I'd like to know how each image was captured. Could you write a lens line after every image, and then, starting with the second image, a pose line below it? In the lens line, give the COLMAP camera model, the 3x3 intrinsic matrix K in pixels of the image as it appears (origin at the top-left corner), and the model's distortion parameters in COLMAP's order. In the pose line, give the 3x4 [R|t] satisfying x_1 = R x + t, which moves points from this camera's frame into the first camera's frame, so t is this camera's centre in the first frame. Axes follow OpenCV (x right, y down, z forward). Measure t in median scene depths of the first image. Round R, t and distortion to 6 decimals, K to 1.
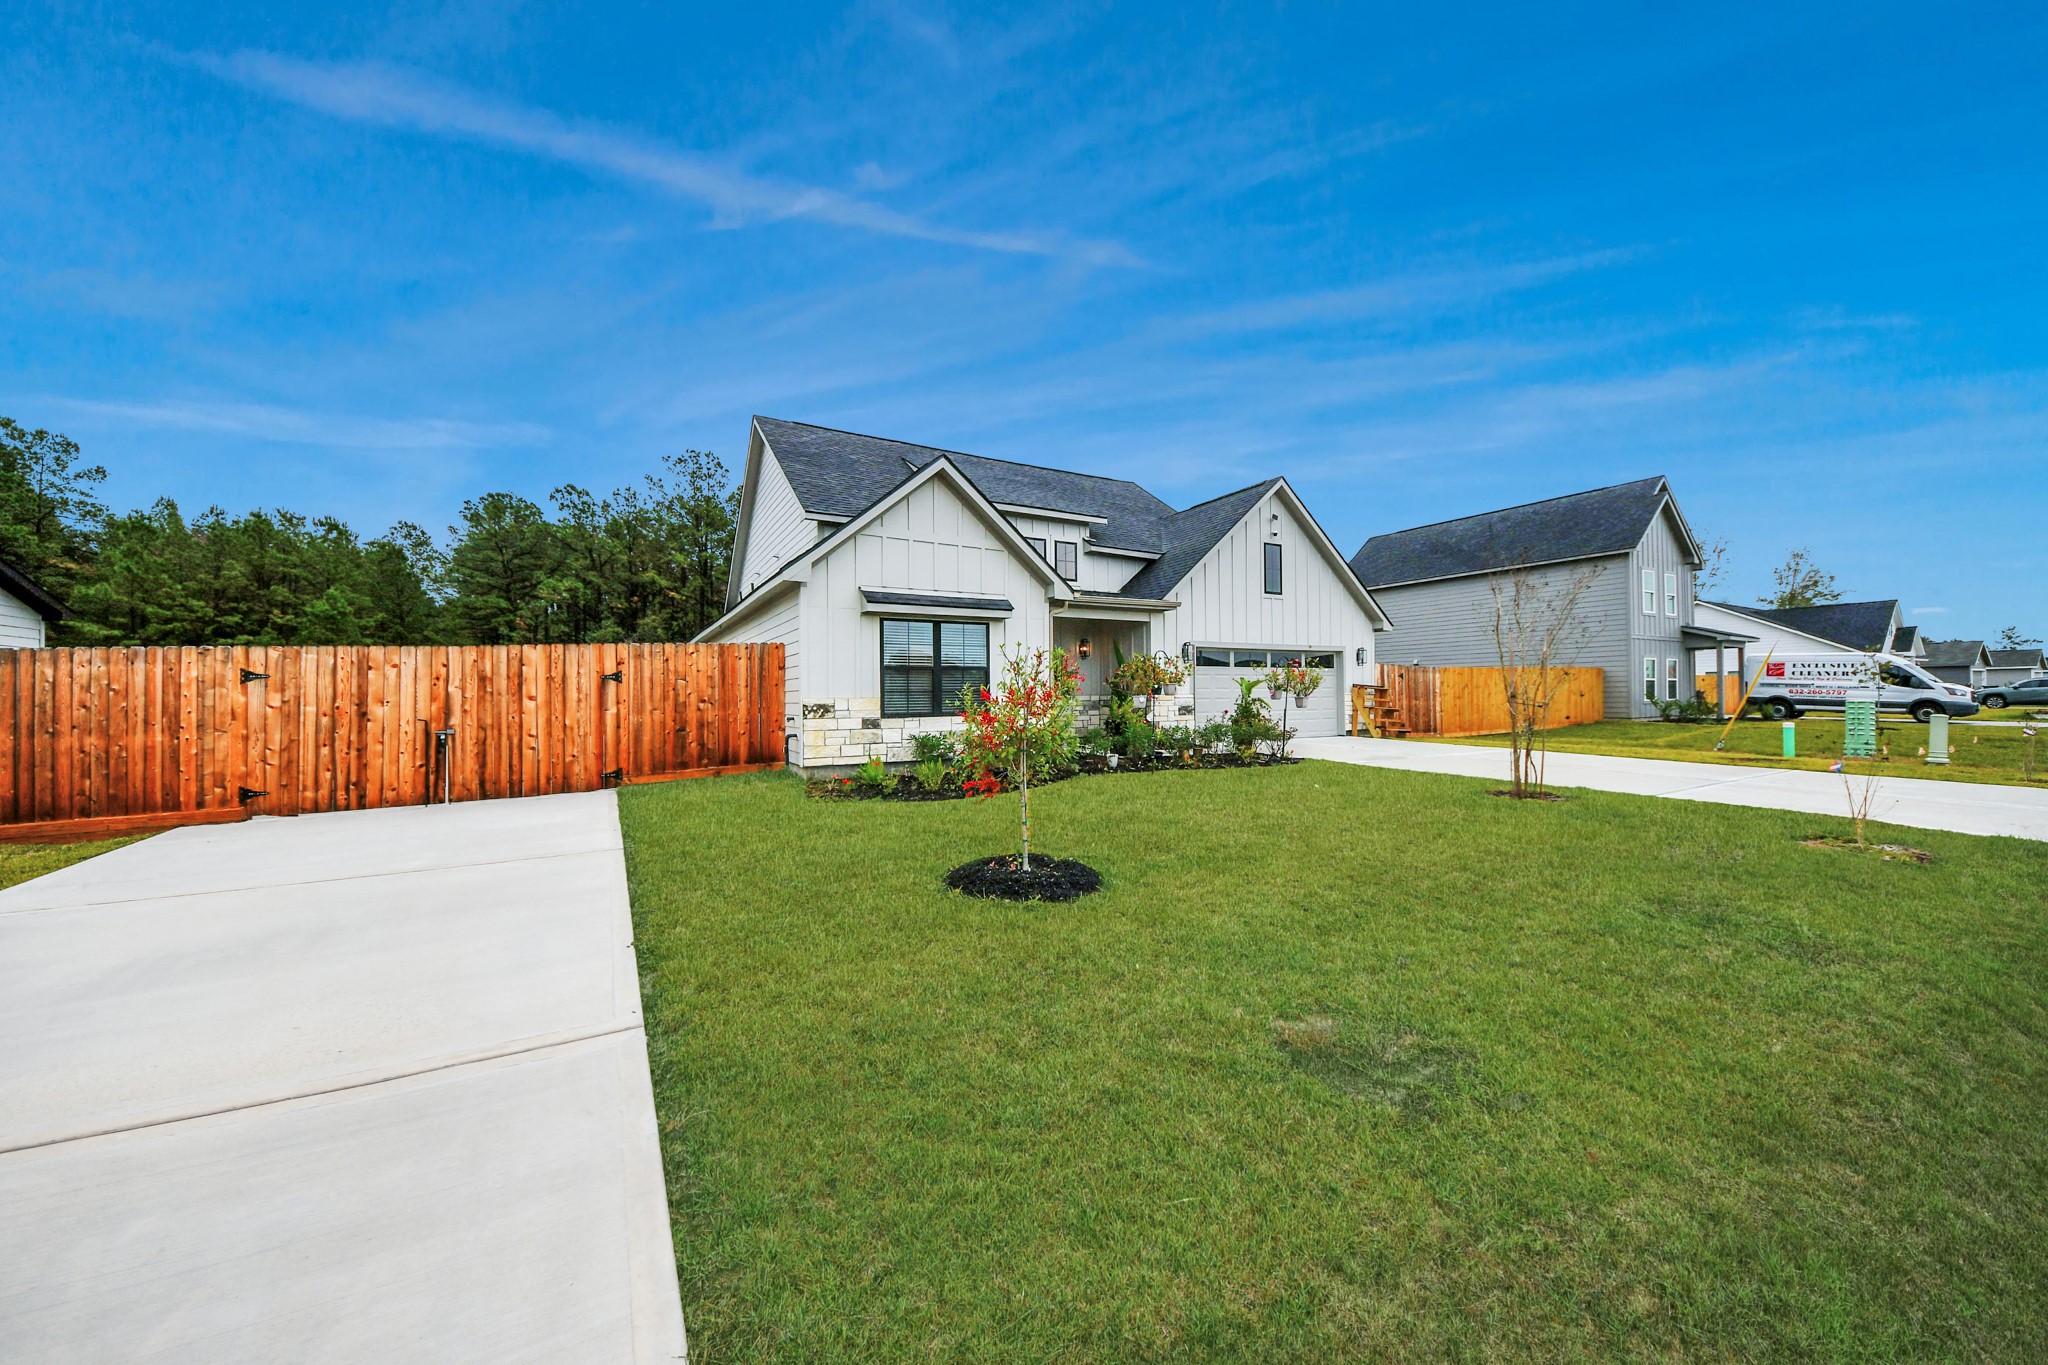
lens RADIAL K [[727.5, 0, 1028.5], [0, 727.5, 691.8], [0, 0, 1]] dist [-0.000106, -0.000090]
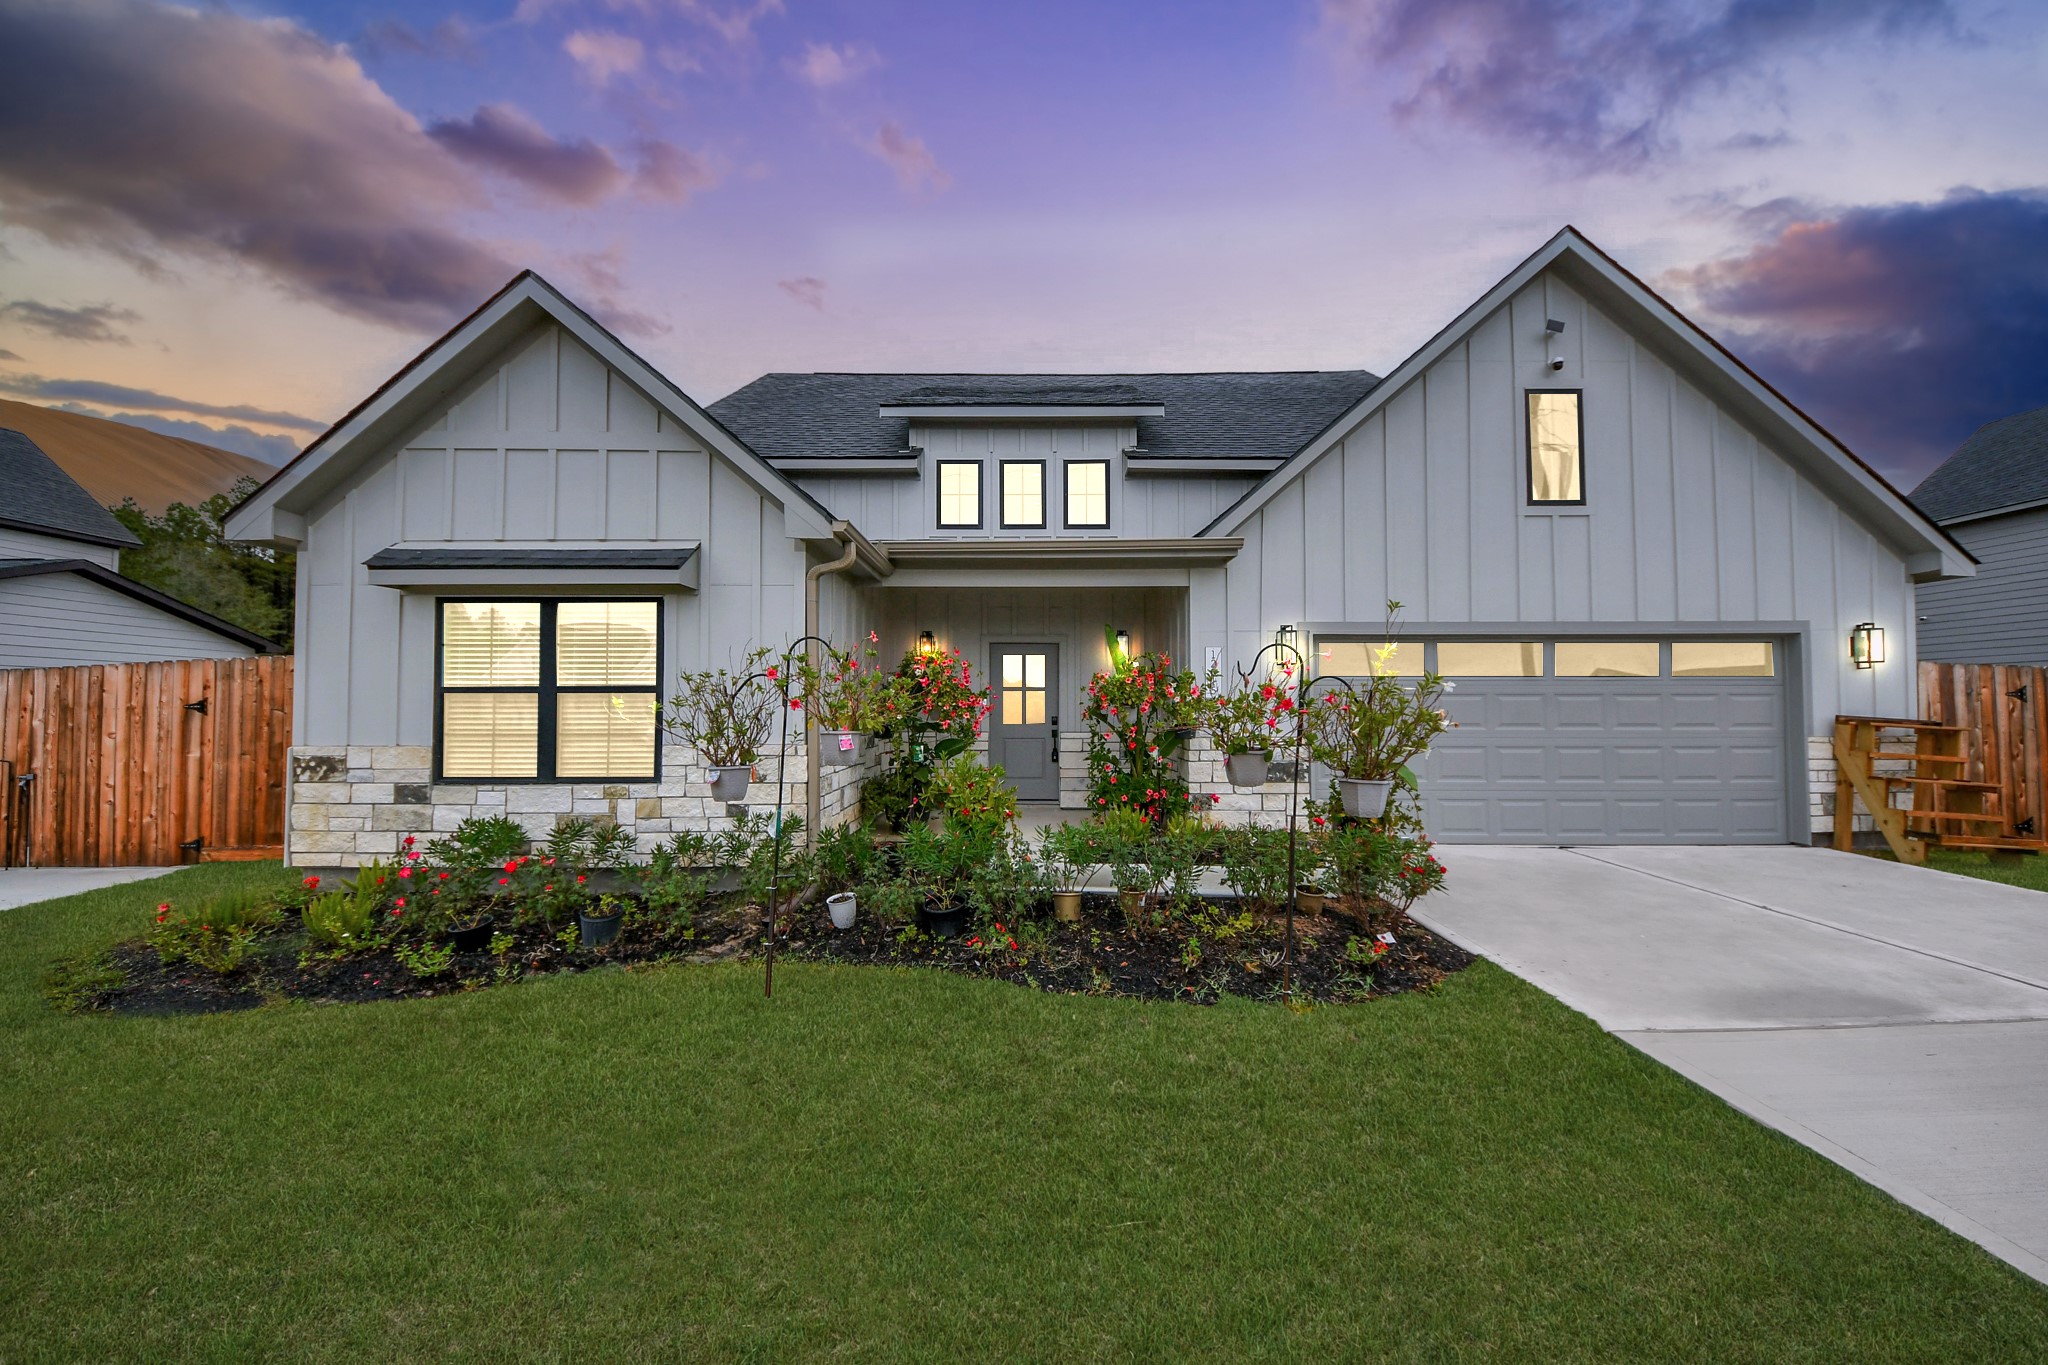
lens RADIAL K [[722.4, 0, 1022.1], [0, 722.4, 693.8], [0, 0, 1]] dist [-0.000867, -0.007827]
pose [[0.865597, -0.004266, -0.500723, 0.456391], [-0.005285, 0.999830, -0.017655, -0.024438], [0.500713, 0.017929, 0.865428, 0.788949]]
